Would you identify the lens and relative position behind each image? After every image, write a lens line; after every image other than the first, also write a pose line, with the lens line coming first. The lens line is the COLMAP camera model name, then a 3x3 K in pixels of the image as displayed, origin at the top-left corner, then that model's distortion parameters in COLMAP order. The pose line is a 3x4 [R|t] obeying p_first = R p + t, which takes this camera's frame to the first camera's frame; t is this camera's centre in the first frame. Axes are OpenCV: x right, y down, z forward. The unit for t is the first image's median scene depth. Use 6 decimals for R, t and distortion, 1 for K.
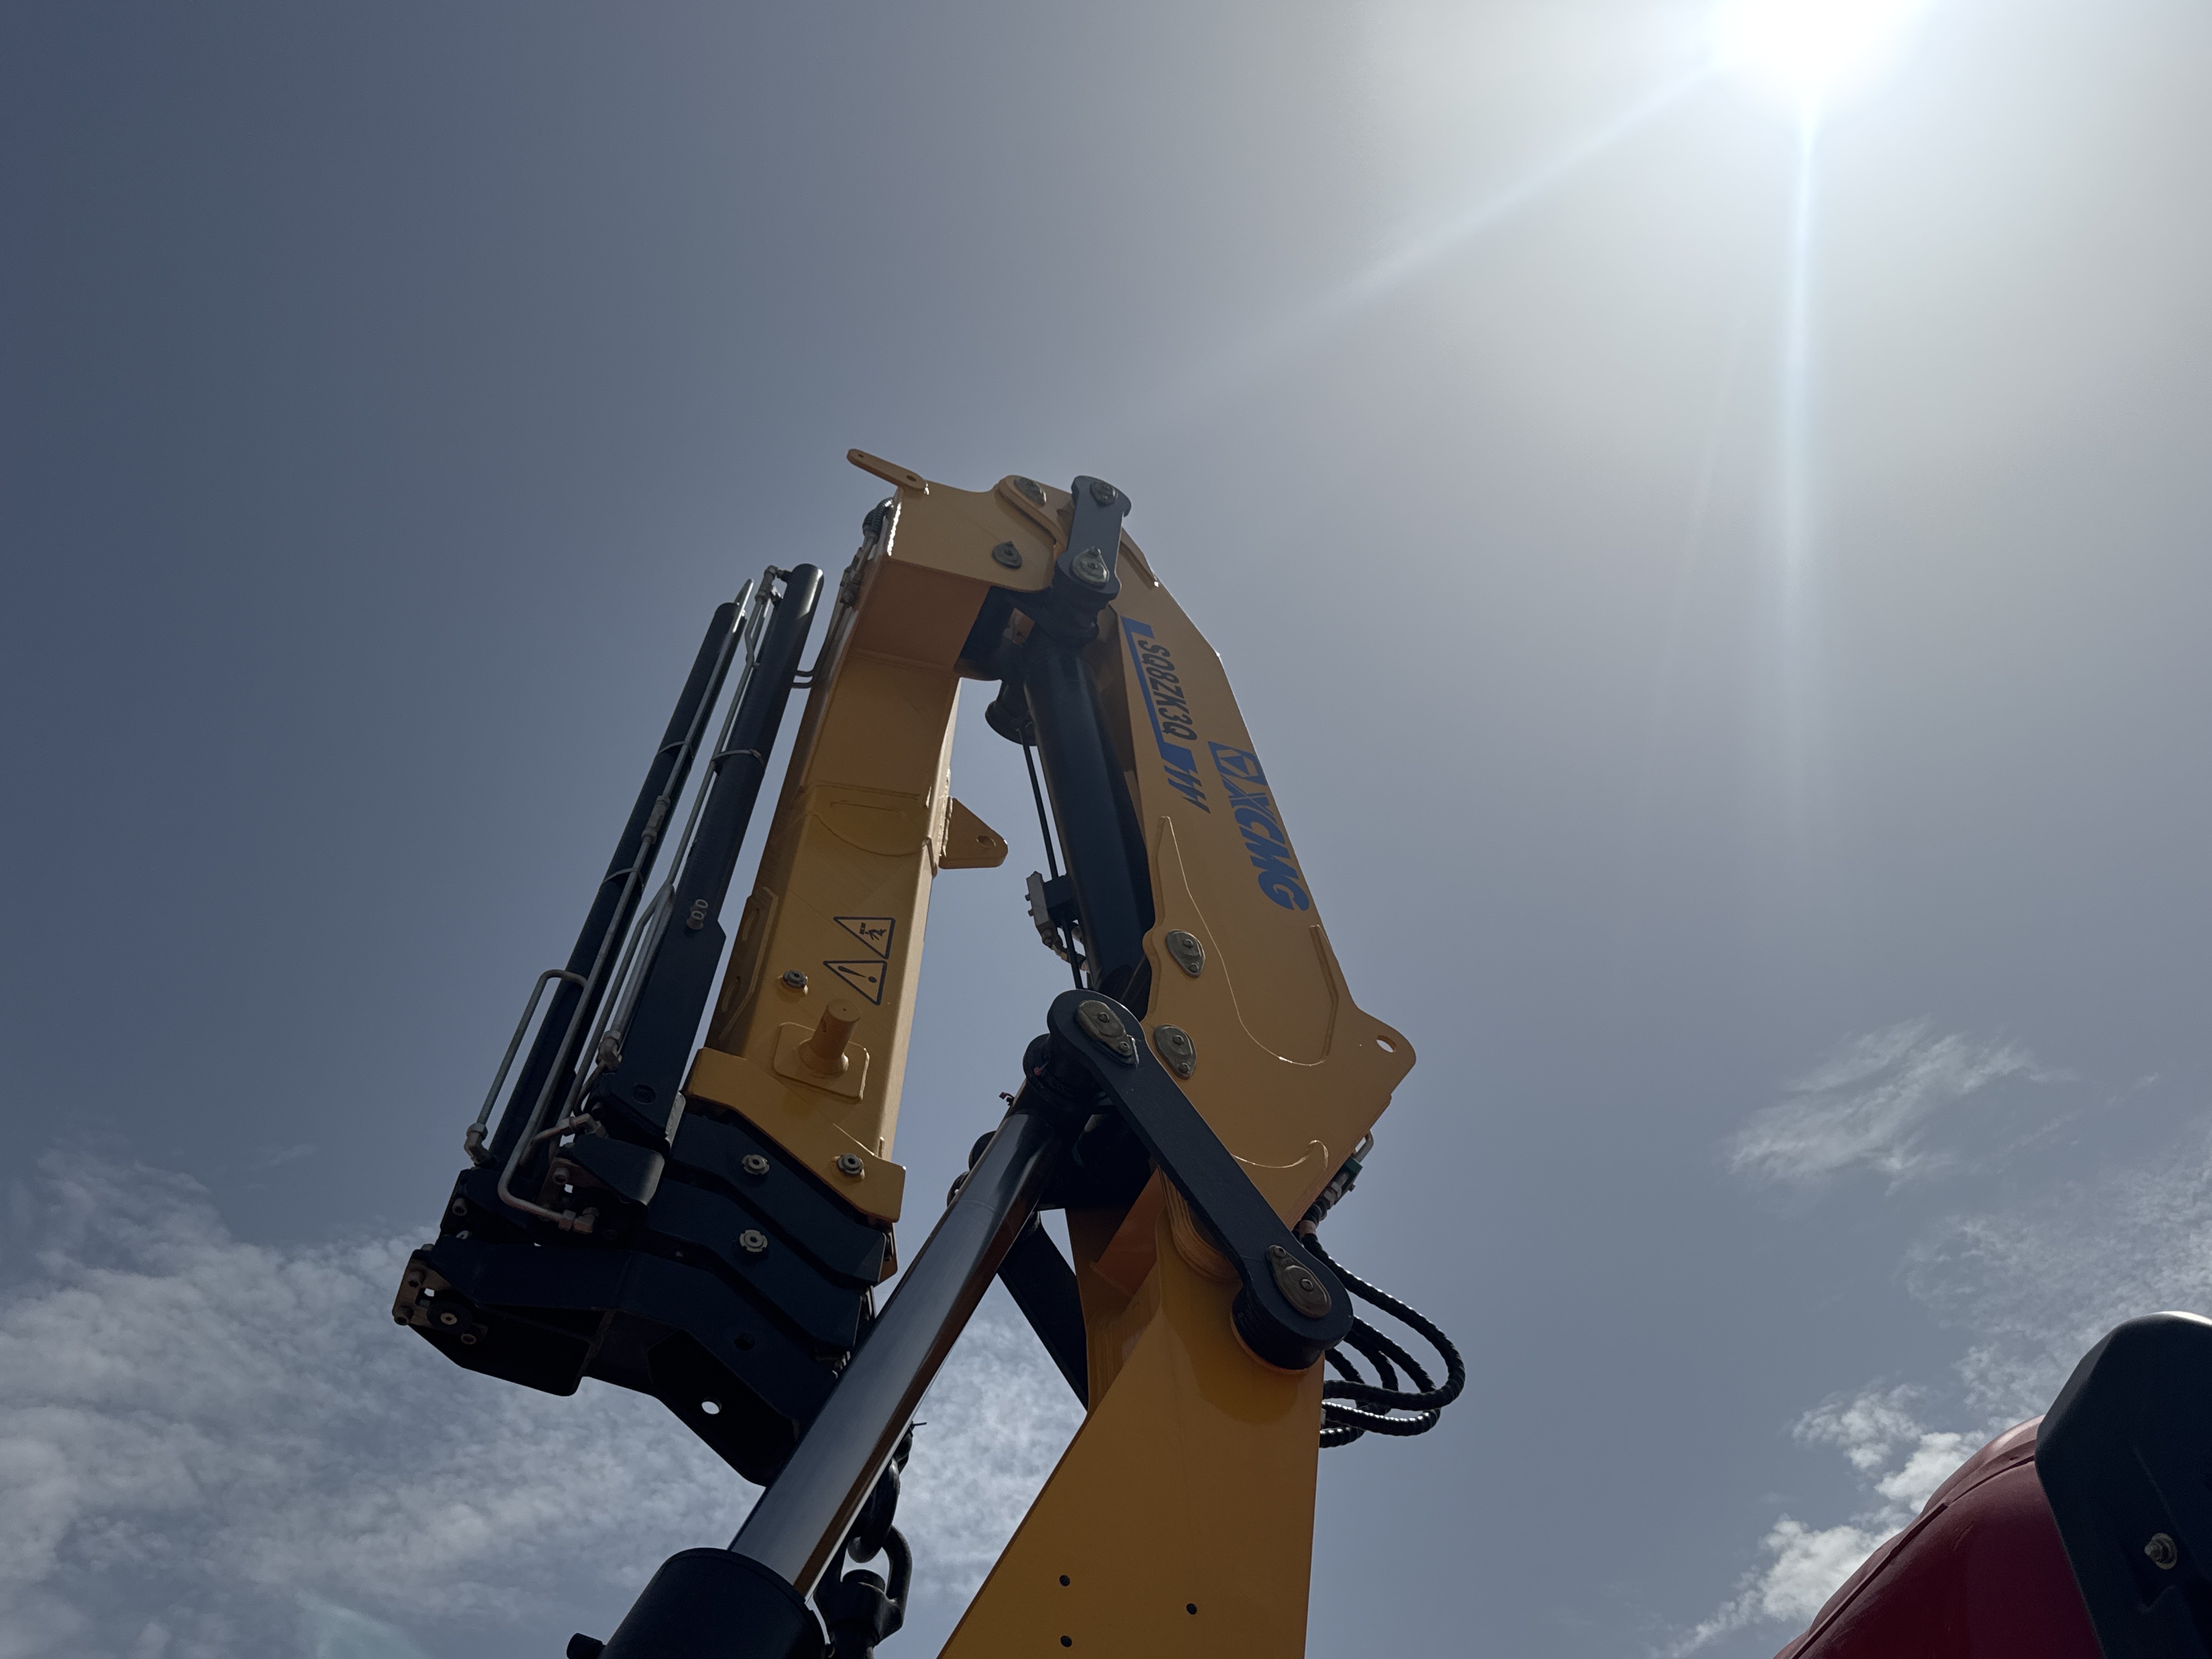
lens RADIAL K [[1810.9, 0, 1116.8], [0, 1810.9, 857.1], [0, 0, 1]] dist [0.194642, -0.470535]
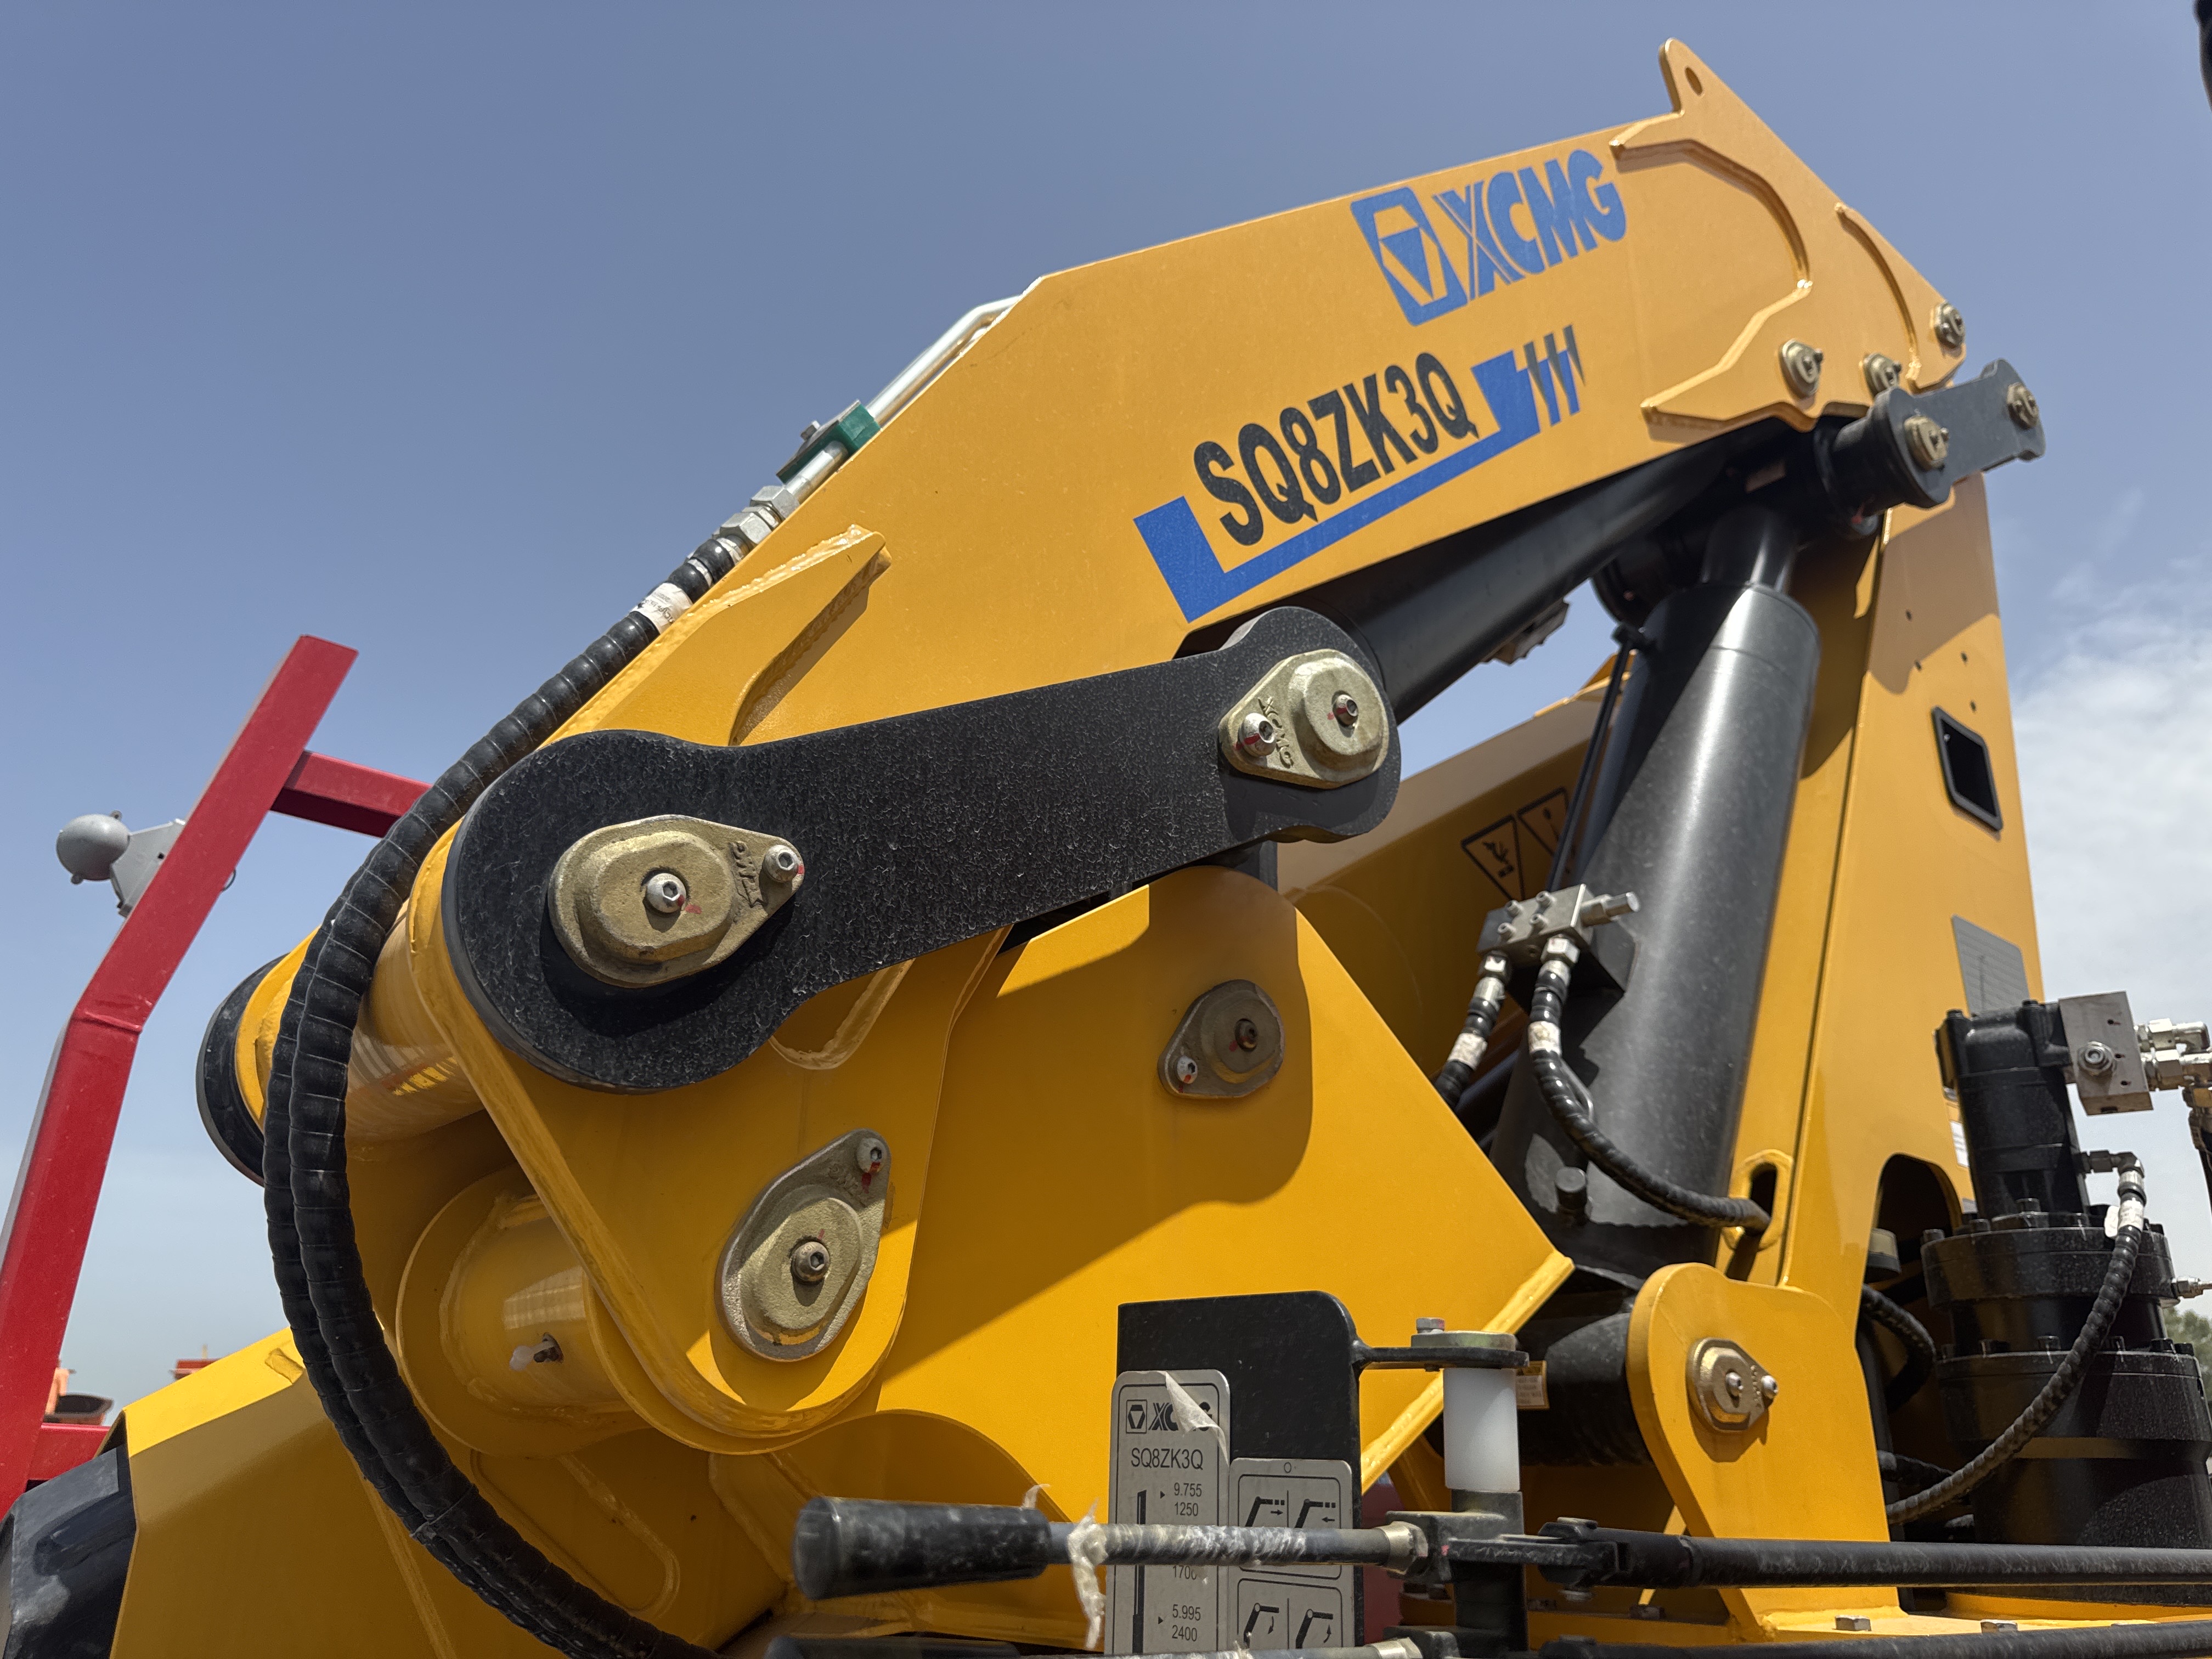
lens RADIAL K [[1572.6, 0, 1113.5], [0, 1572.6, 867.3], [0, 0, 1]] dist [0.148824, -0.336427]
pose [[-0.034904, -0.946304, -0.321388, 0.050786], [-0.307977, -0.295748, 0.904258, -0.398043], [-0.950753, 0.130542, -0.281117, 1.143914]]
